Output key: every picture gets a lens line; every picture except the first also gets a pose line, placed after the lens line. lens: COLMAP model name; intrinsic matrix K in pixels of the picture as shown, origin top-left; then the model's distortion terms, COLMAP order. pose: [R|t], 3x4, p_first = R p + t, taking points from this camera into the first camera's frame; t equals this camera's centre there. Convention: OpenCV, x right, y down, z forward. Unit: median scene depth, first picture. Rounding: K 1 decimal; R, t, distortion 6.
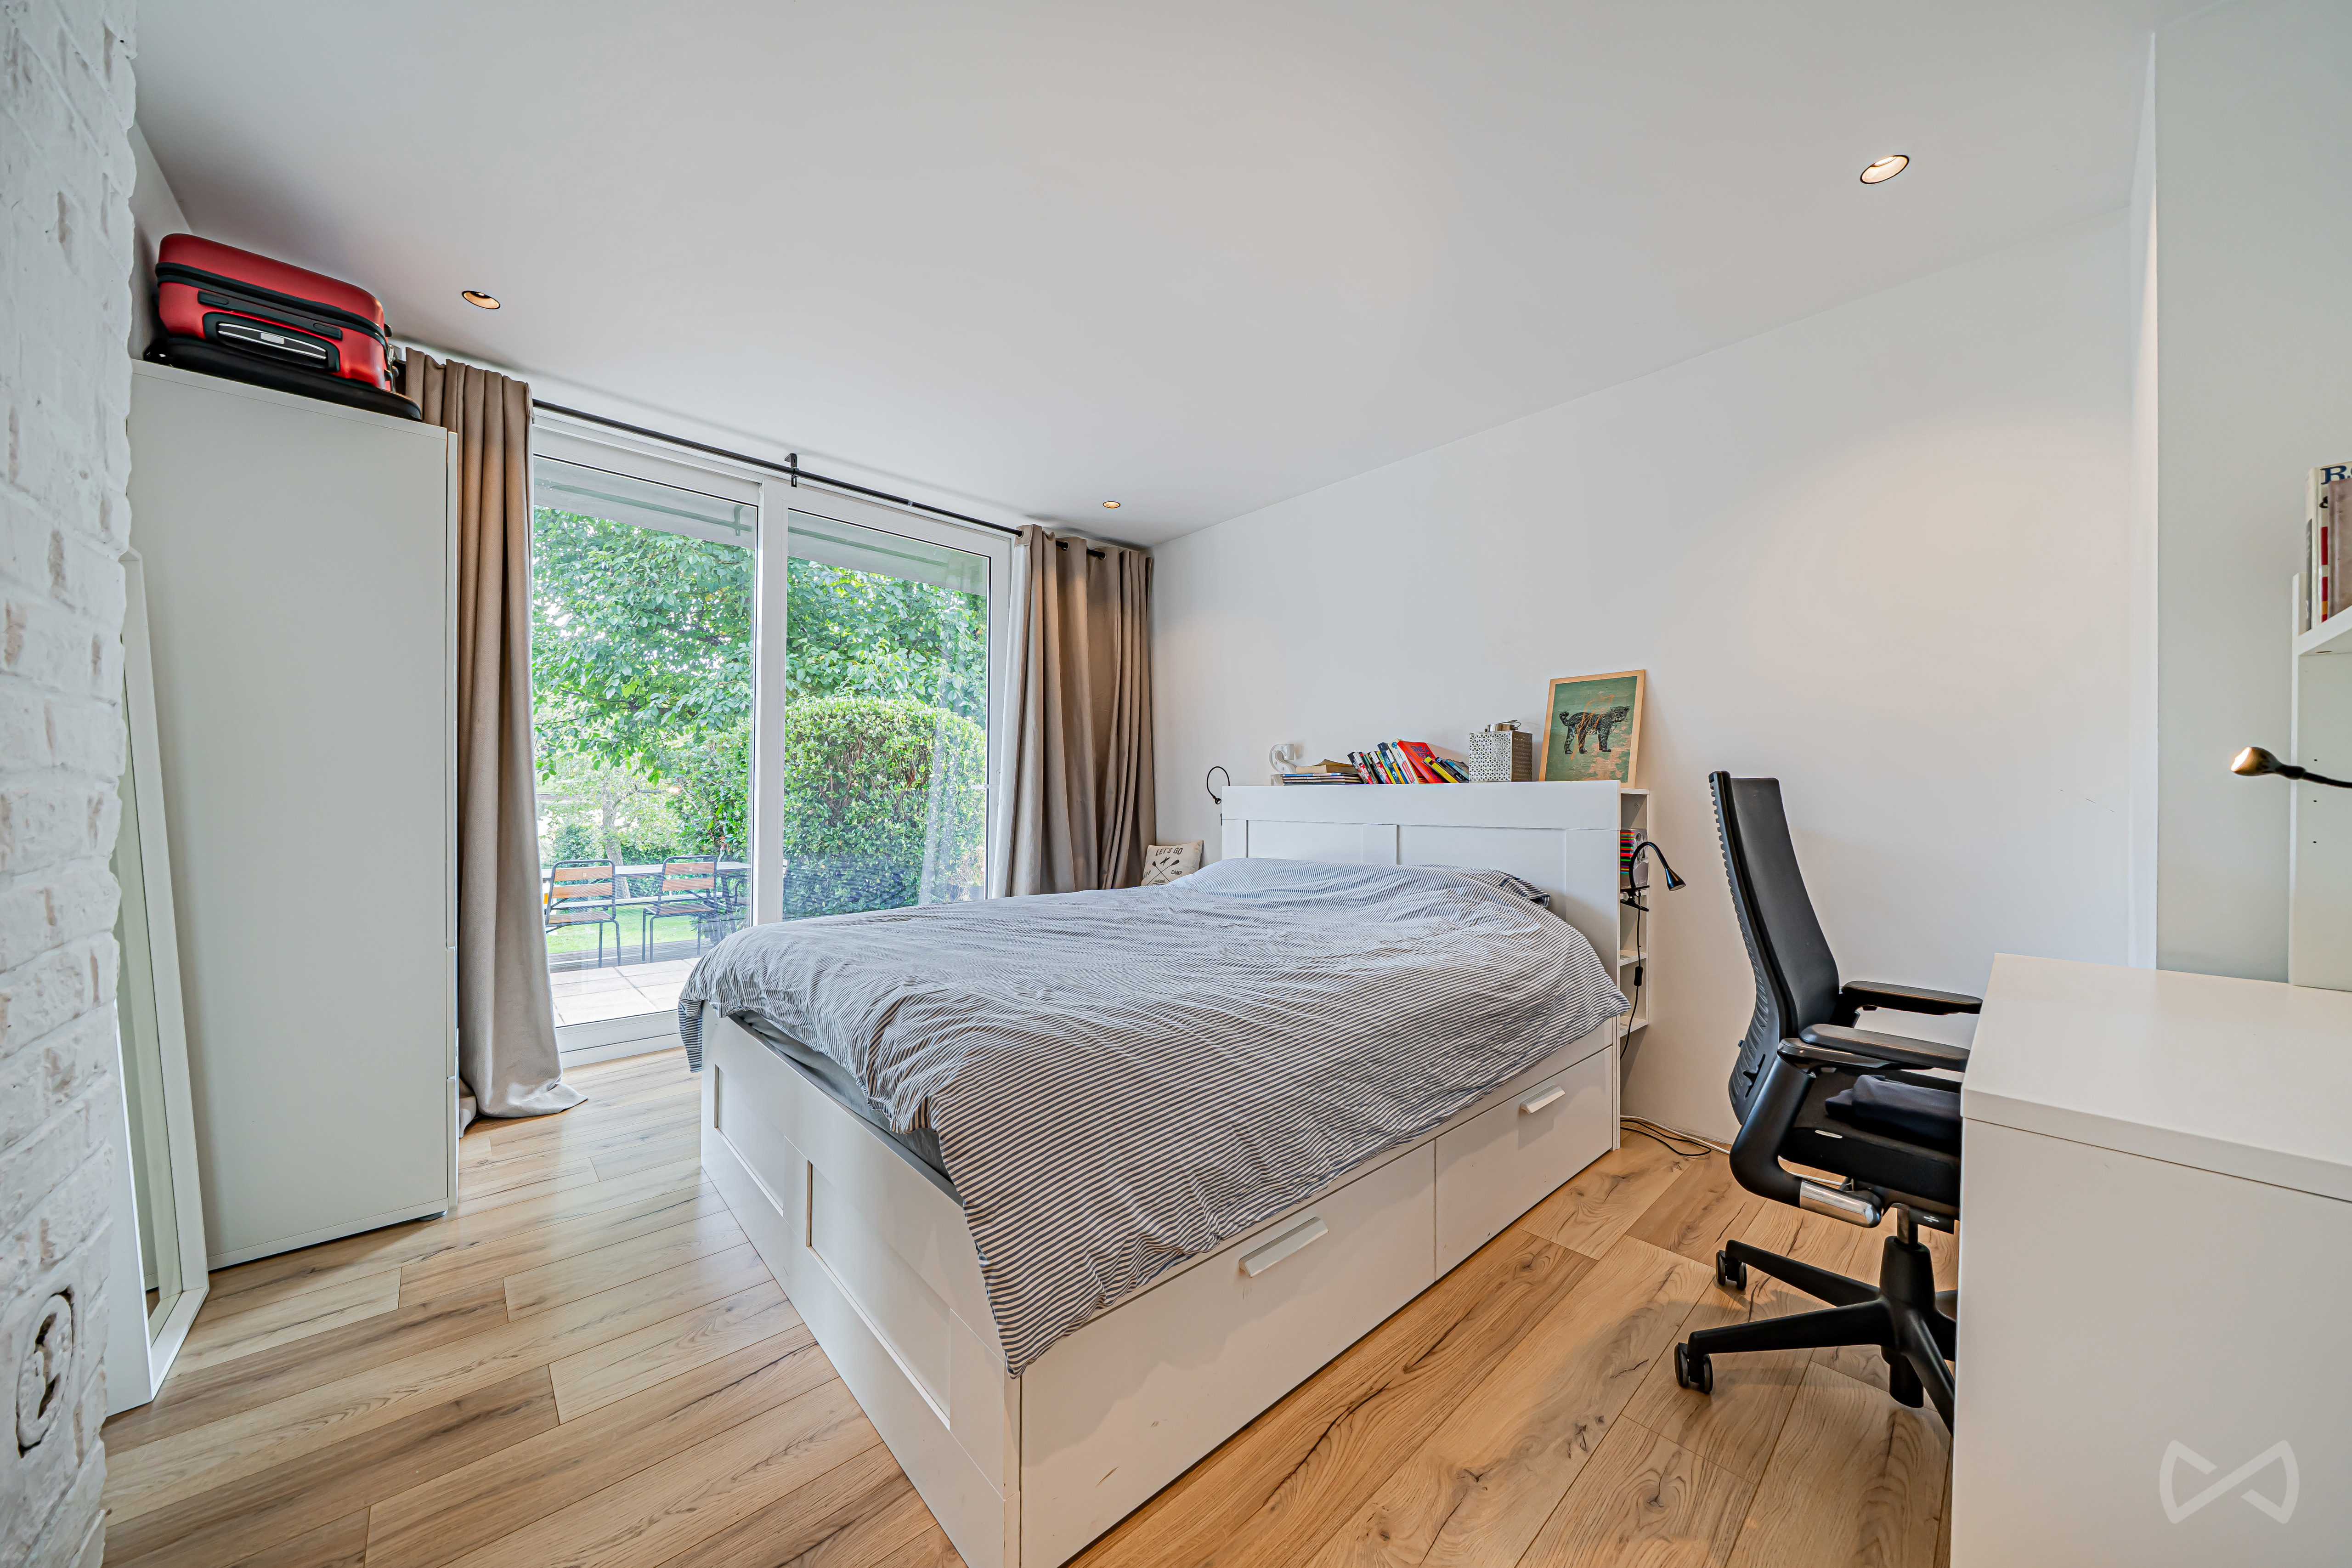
lens RADIAL K [[795.6, 0, 1171.1], [0, 795.6, 789.9], [0, 0, 1]] dist [-0.001888, -0.000163]
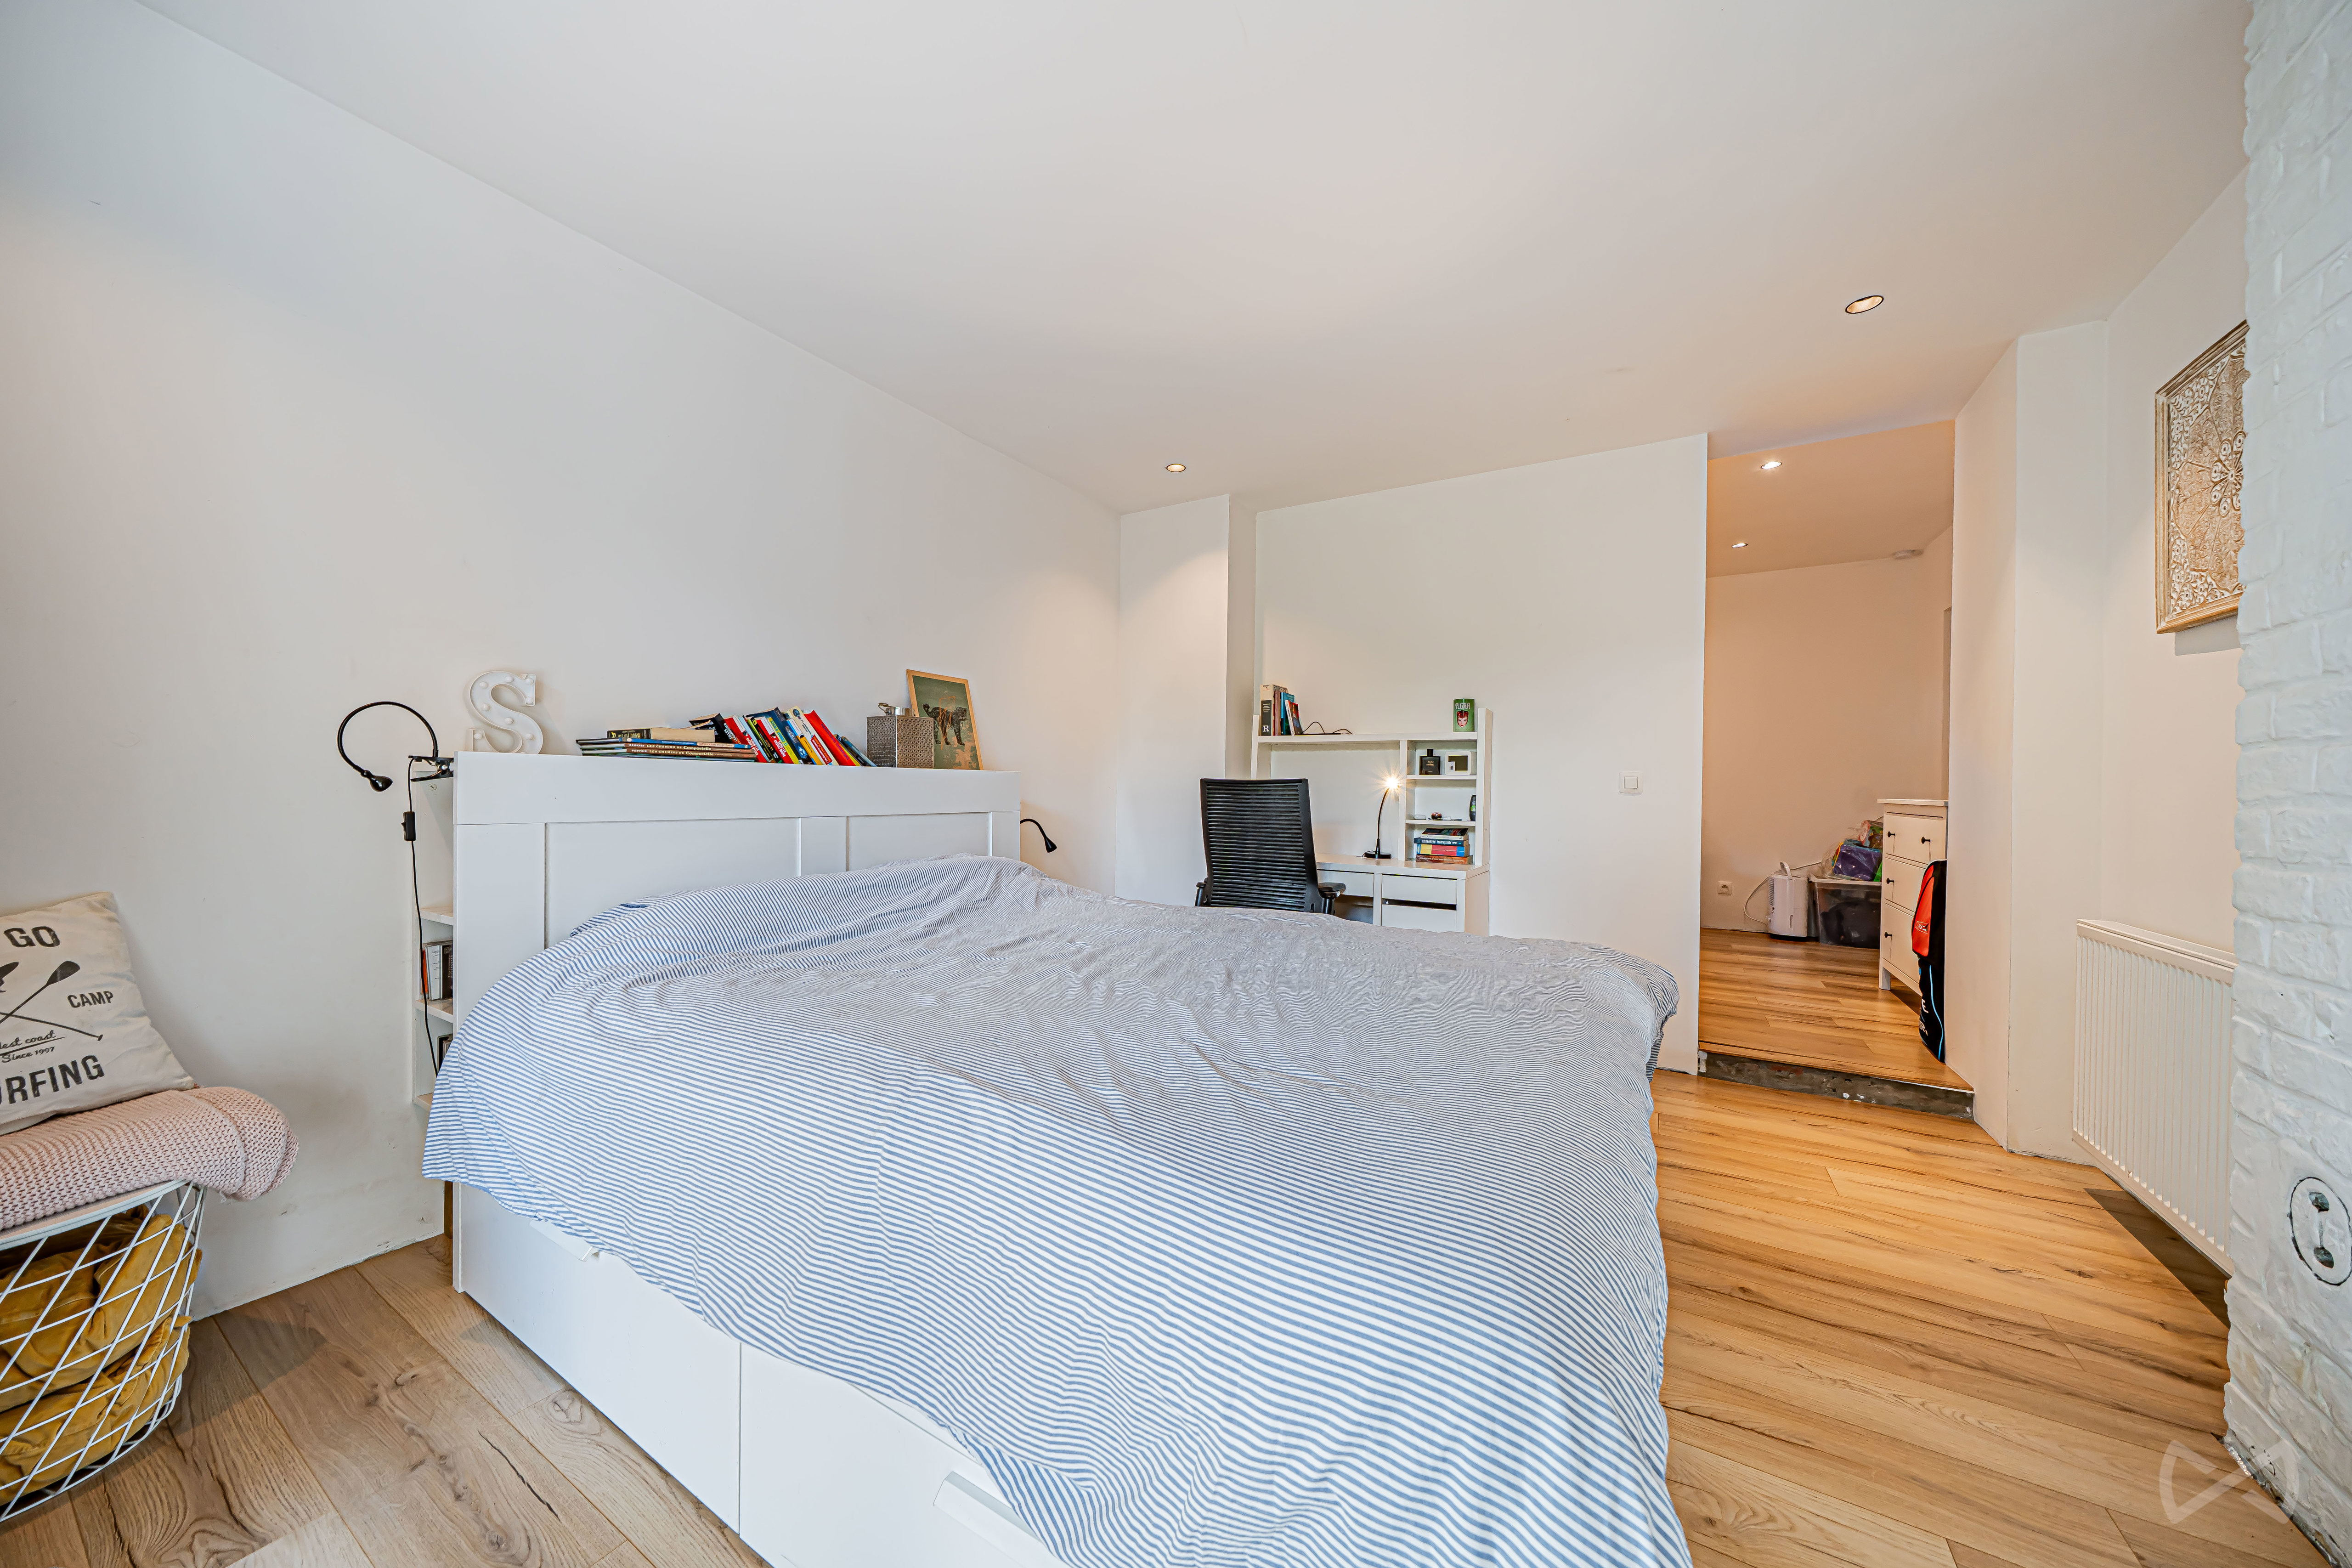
lens RADIAL K [[795.6, 0, 1171.1], [0, 795.6, 789.9], [0, 0, 1]] dist [-0.001888, -0.000163]
pose [[-0.280424, -0.014601, 0.959765, -0.657754], [-0.029023, 0.999556, 0.006727, 0.001463], [-0.959437, -0.025969, -0.280723, 1.010182]]
